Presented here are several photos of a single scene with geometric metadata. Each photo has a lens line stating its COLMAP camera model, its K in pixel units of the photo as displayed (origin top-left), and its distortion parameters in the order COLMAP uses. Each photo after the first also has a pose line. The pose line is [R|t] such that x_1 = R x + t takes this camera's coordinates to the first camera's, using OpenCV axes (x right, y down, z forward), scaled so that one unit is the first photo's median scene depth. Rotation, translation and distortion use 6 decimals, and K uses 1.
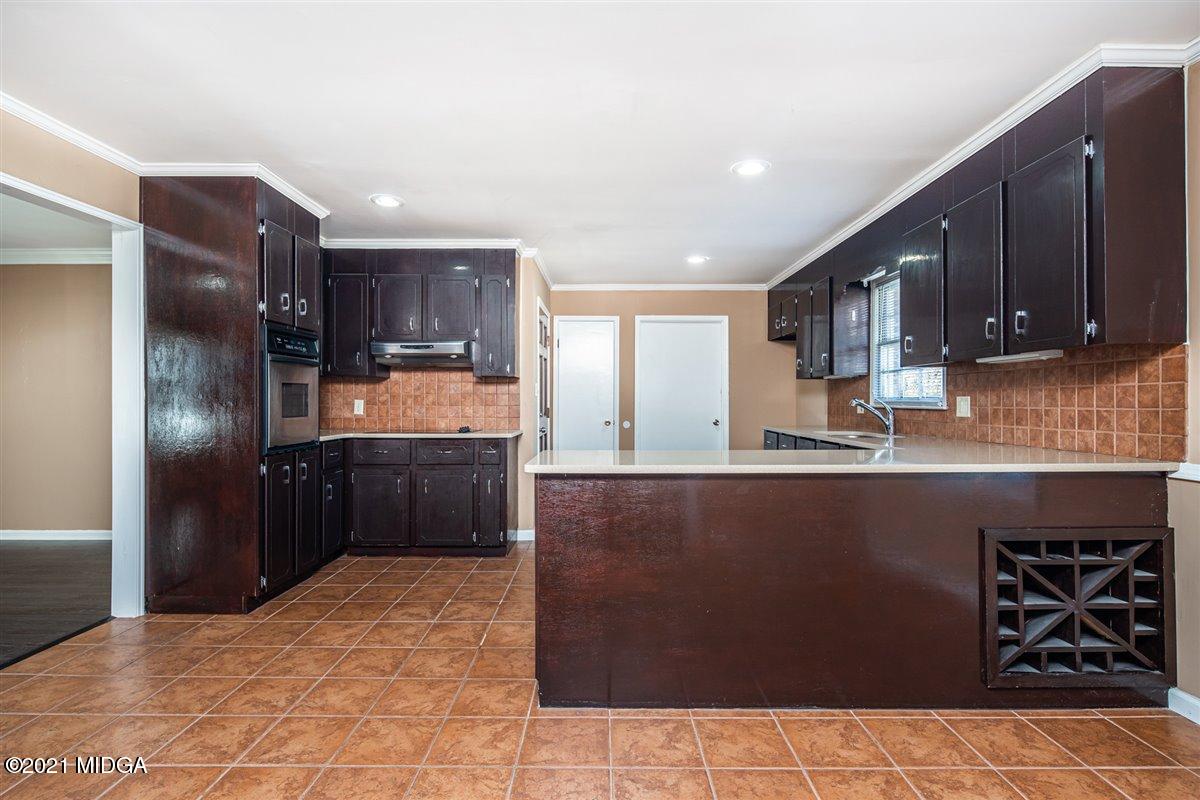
lens RADIAL K [[582.7, 0, 596.6], [0, 582.7, 398.6], [0, 0, 1]] dist [0.002091, -0.002798]
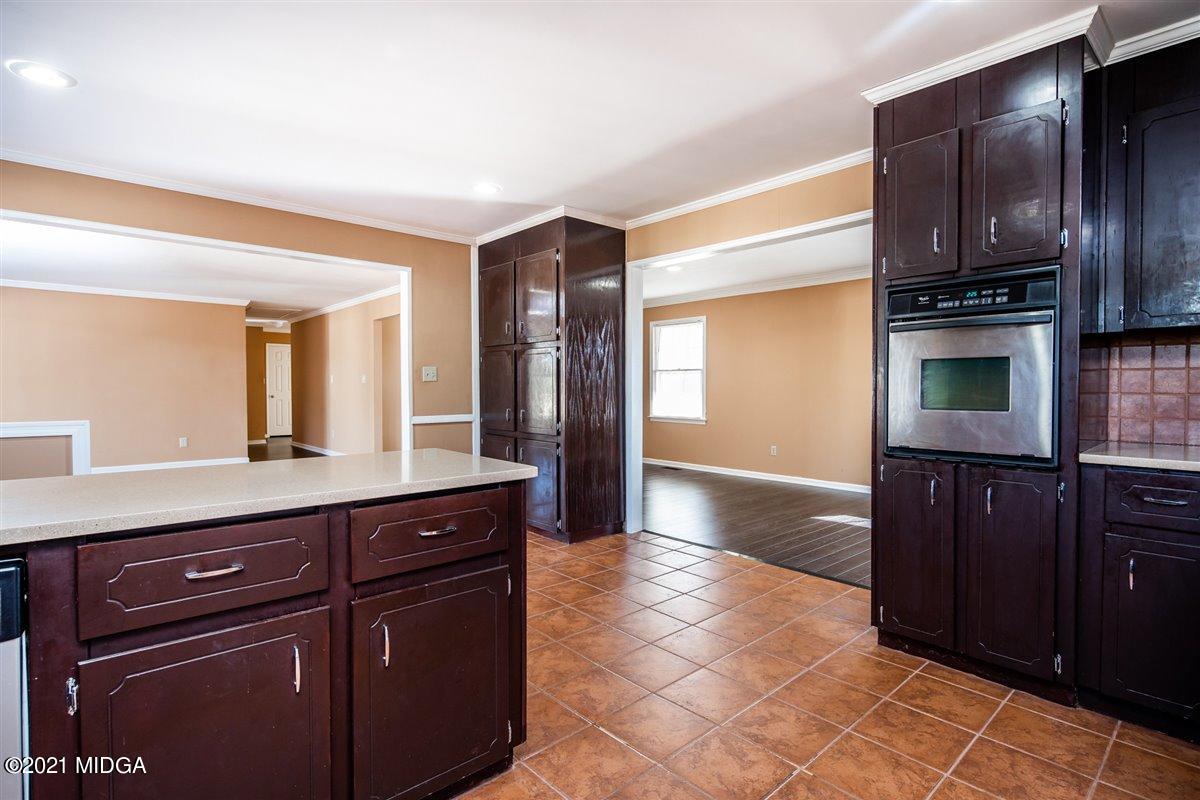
lens RADIAL K [[582.7, 0, 596.6], [0, 582.7, 398.6], [0, 0, 1]] dist [0.002091, -0.002798]
pose [[-0.743184, 0.015988, -0.668896, 0.219645], [0.003950, 0.999802, 0.019508, 0.004866], [0.669076, 0.011856, -0.743100, 1.217157]]
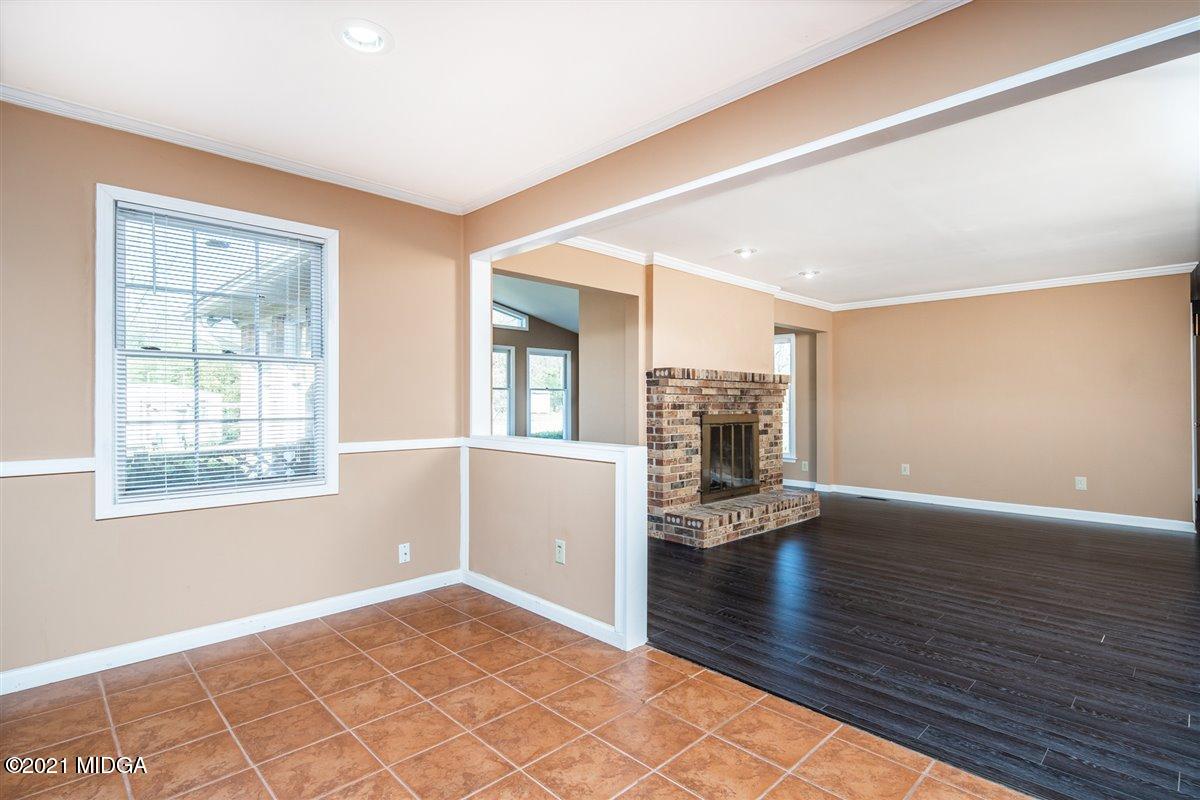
lens RADIAL K [[582.7, 0, 596.6], [0, 582.7, 398.6], [0, 0, 1]] dist [0.002091, -0.002798]
pose [[-0.701055, 0.007050, 0.713072, -0.332256], [-0.002038, 0.999927, -0.011890, 0.001259], [-0.713104, -0.009789, -0.700990, 0.511372]]
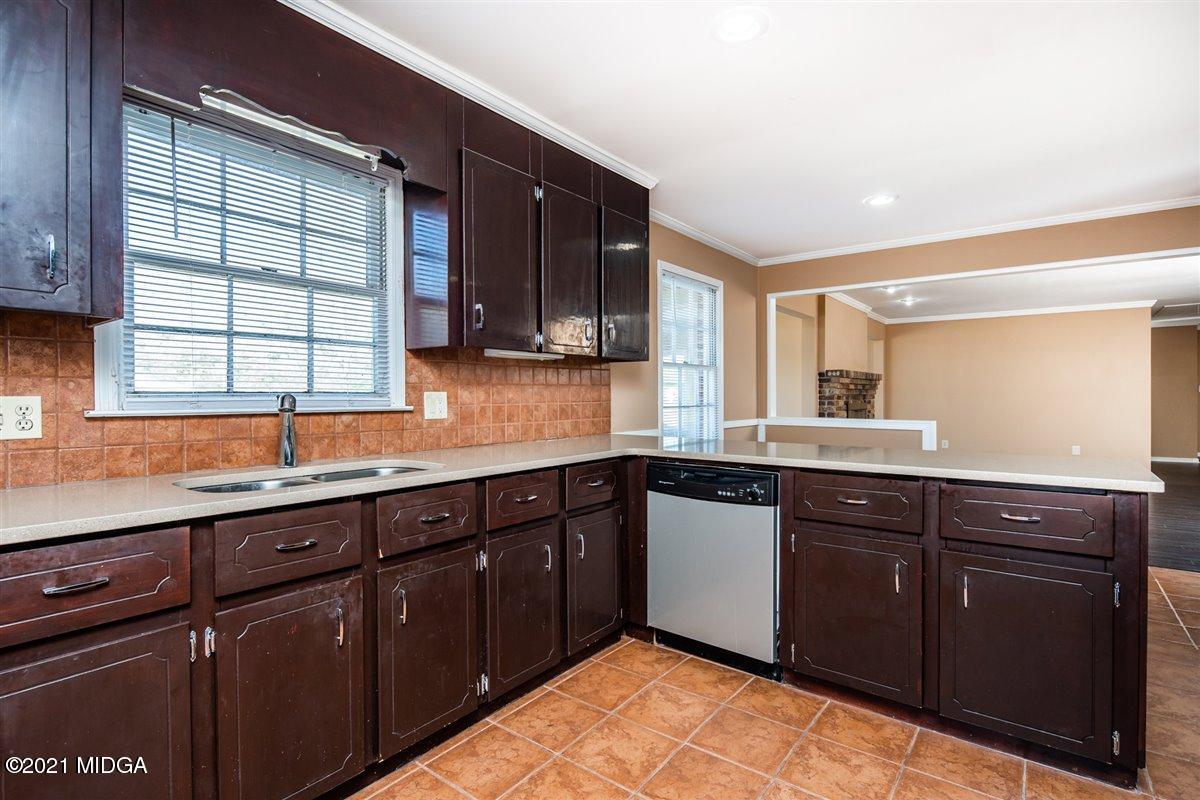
lens RADIAL K [[582.7, 0, 596.6], [0, 582.7, 398.6], [0, 0, 1]] dist [0.002091, -0.002798]
pose [[-0.795523, 0.000706, 0.605922, 0.004907], [0.001334, 0.999999, 0.000586, 0.004609], [-0.605921, 0.001275, -0.795524, 1.456872]]
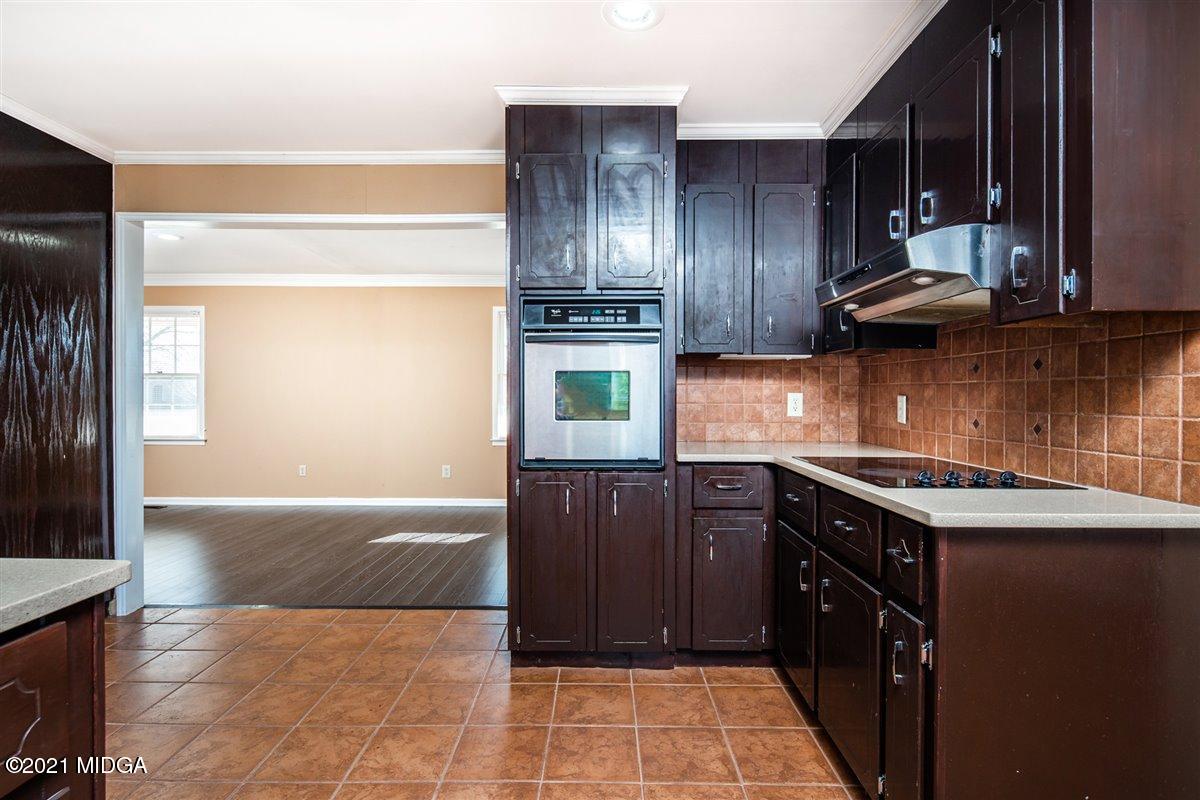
lens RADIAL K [[588.8, 0, 597.9], [0, 588.8, 397.9], [0, 0, 1]] dist [0.001359, -0.000980]
pose [[-0.003770, 0.004812, -0.999981, 0.176438], [0.001833, 0.999987, 0.004805, 0.002290], [0.999991, -0.001815, -0.003779, 1.016554]]
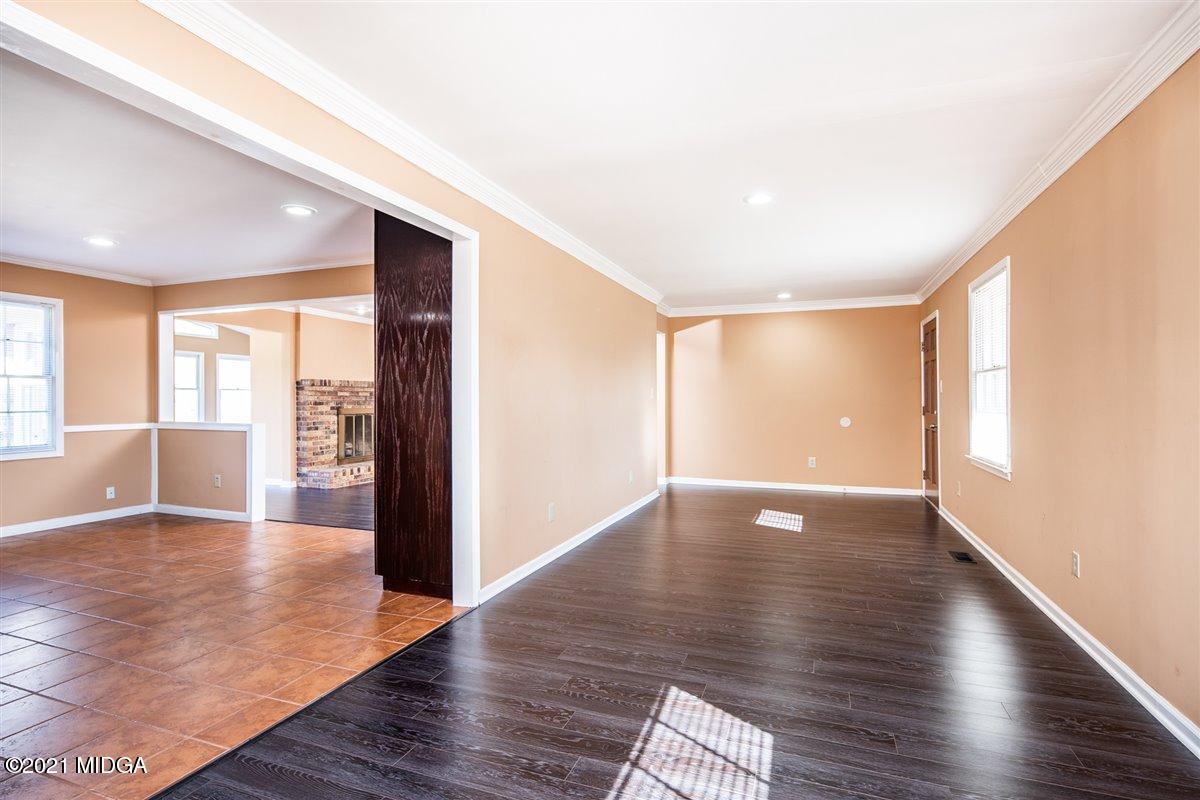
lens RADIAL K [[582.7, 0, 596.6], [0, 582.7, 398.6], [0, 0, 1]] dist [0.002091, -0.002798]
pose [[-0.936214, 0.006185, 0.351377, -1.266753], [0.004223, 0.999971, -0.006350, 0.003108], [-0.351406, -0.004462, -0.936213, 1.110894]]
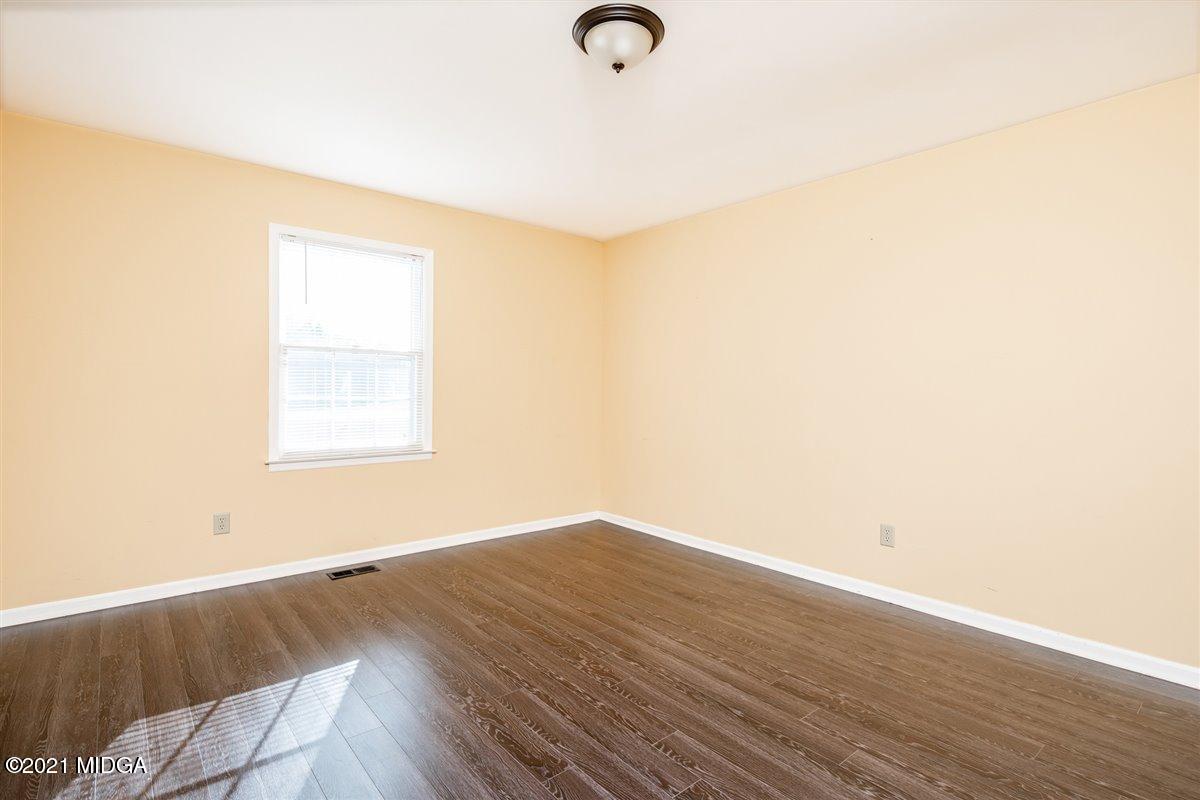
lens RADIAL K [[582.7, 0, 596.6], [0, 582.7, 398.6], [0, 0, 1]] dist [0.002091, -0.002798]
pose [[0.643859, 0.029664, -0.764569, -0.489525], [-0.012787, 0.999526, 0.028012, -0.008420], [0.765037, -0.008259, 0.643933, -0.691563]]
